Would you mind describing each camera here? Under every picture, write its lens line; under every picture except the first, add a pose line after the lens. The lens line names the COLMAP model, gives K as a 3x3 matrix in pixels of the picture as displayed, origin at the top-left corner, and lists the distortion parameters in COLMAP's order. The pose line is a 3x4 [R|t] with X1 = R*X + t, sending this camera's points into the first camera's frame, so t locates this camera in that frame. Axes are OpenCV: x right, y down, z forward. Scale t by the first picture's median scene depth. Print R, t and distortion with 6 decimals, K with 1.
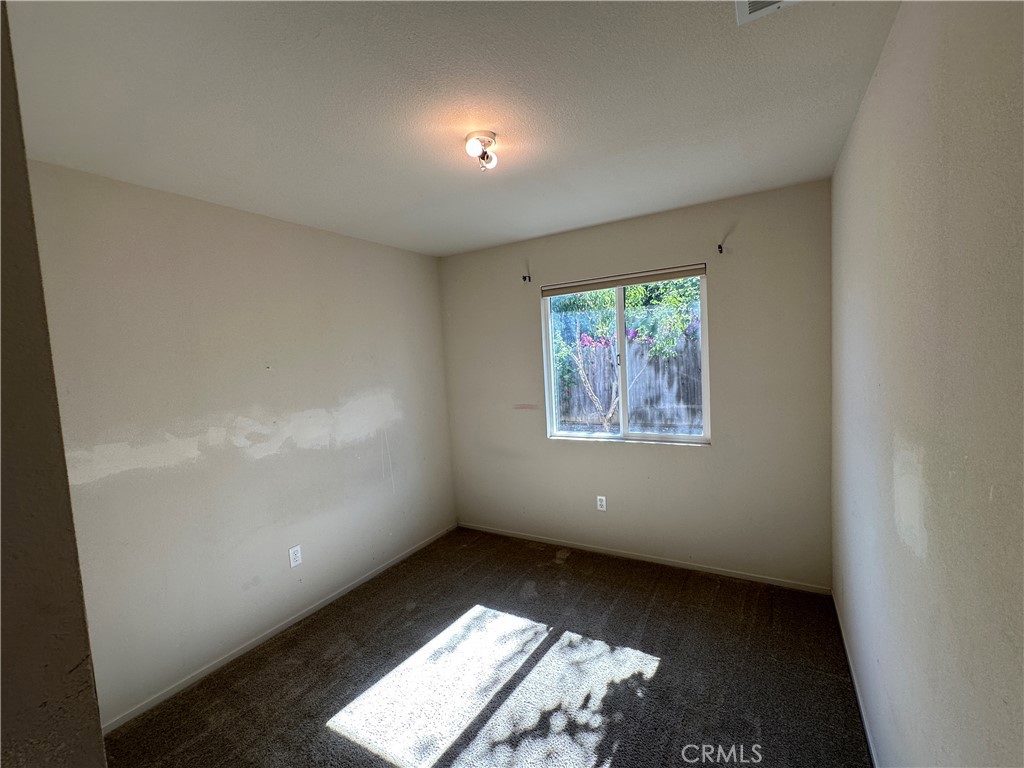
lens RADIAL K [[440.7, 0, 511.0], [0, 440.7, 385.9], [0, 0, 1]] dist [-0.004685, -0.000289]
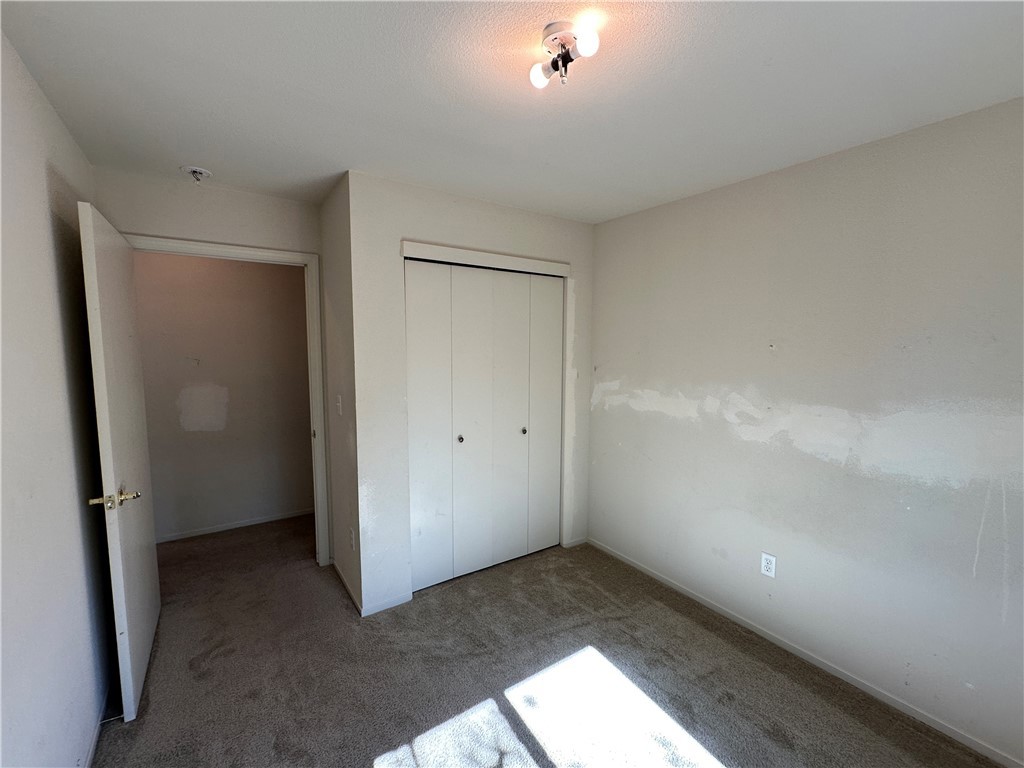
lens RADIAL K [[440.7, 0, 511.0], [0, 440.7, 385.9], [0, 0, 1]] dist [-0.004685, -0.000289]
pose [[-0.415647, 0.143387, -0.898152, 0.493871], [-0.049322, 0.982489, 0.179676, -0.100325], [0.908188, 0.118980, -0.401297, 0.925772]]
